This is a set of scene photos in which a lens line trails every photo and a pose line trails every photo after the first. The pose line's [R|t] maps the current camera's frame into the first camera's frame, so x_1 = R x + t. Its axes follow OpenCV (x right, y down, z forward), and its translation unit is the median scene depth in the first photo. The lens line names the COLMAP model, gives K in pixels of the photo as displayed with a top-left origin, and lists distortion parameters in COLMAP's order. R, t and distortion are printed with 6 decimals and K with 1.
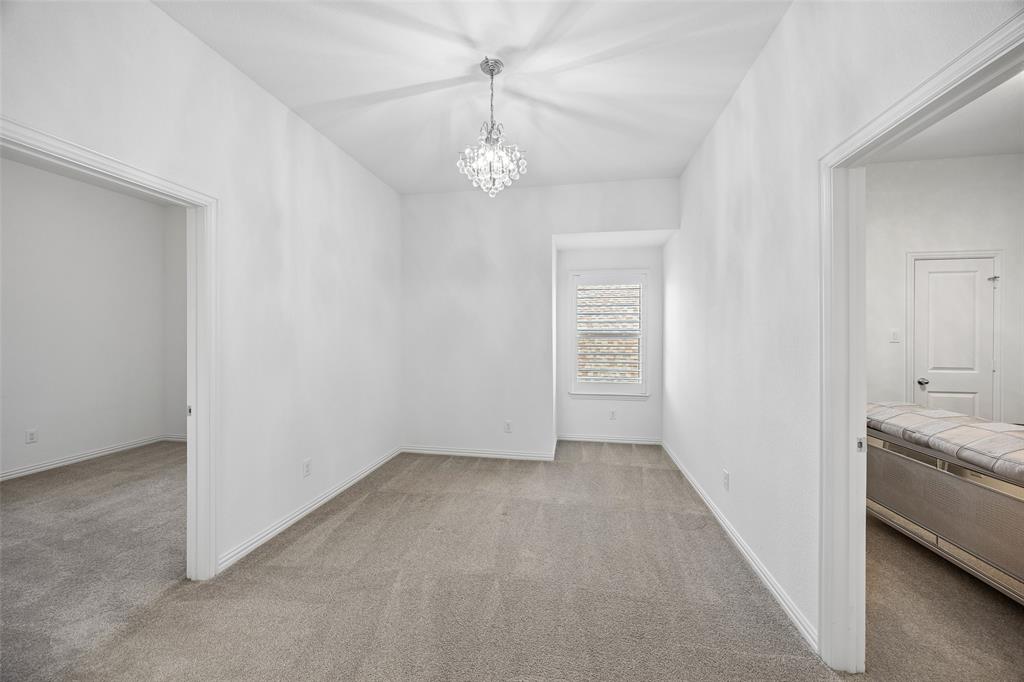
lens RADIAL K [[394.1, 0, 517.8], [0, 394.1, 336.9], [0, 0, 1]] dist [0.001473, 0.000113]
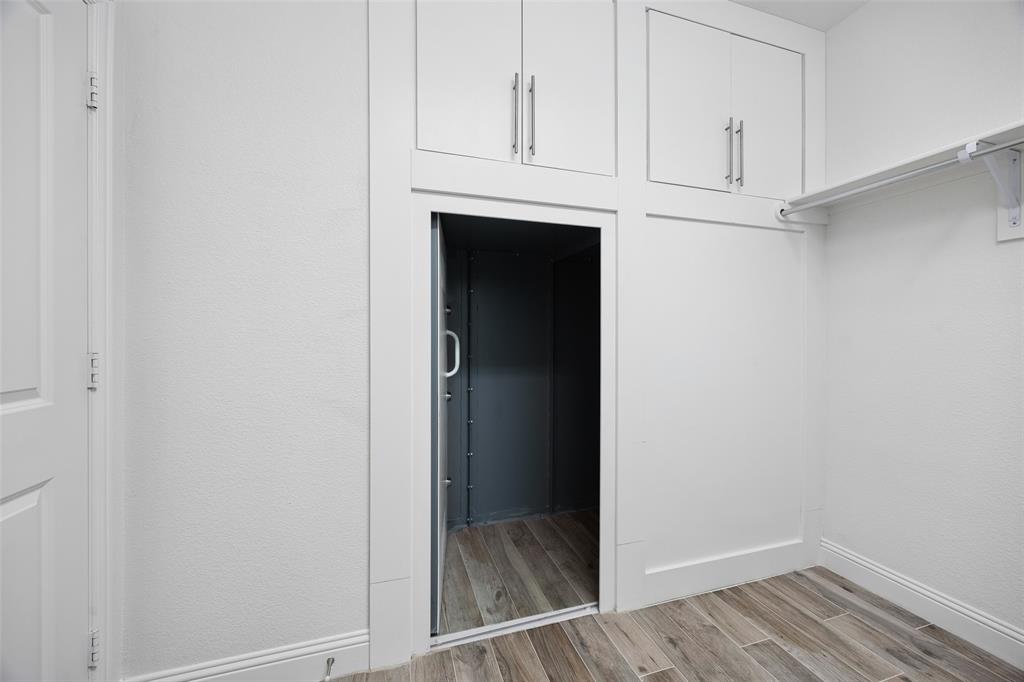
lens RADIAL K [[394.1, 0, 508.4], [0, 394.1, 339.2], [0, 0, 1]] dist [0.001473, 0.000113]
pose [[-0.445019, -0.002107, 0.895518, 0.796628], [-0.000855, 0.999998, 0.001928, 0.047675], [-0.895520, 0.000093, -0.445020, 0.843146]]
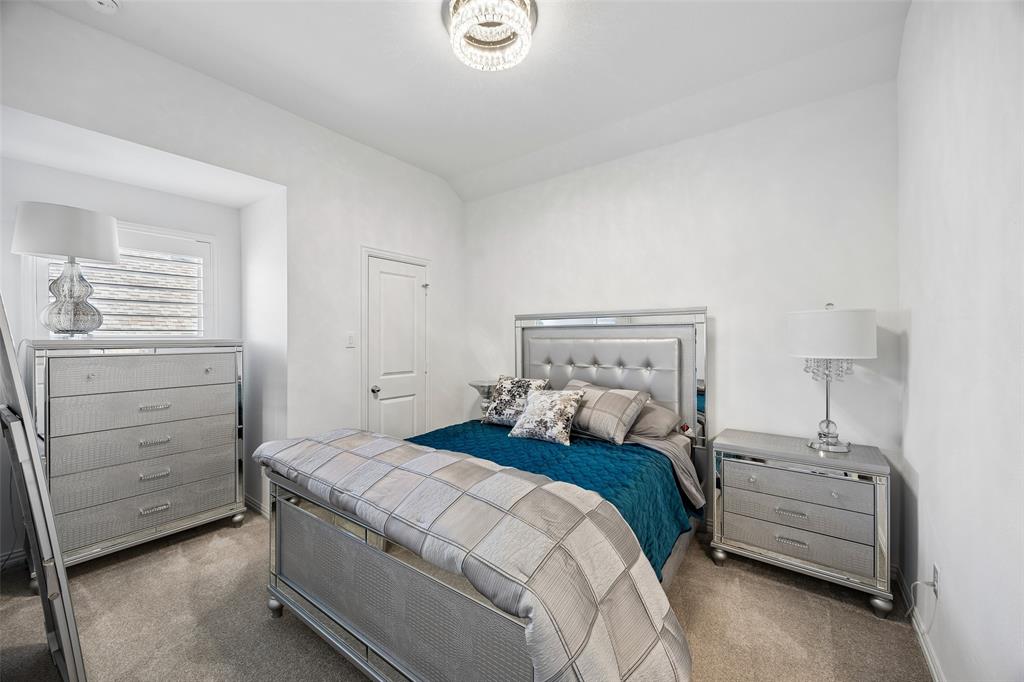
lens RADIAL K [[394.1, 0, 513.2], [0, 394.1, 339.9], [0, 0, 1]] dist [0.001473, 0.000113]
pose [[0.460263, -0.002028, 0.887780, 0.359950], [0.000559, 0.999998, 0.001995, -0.003937], [-0.887782, -0.000422, 0.460263, 0.293154]]
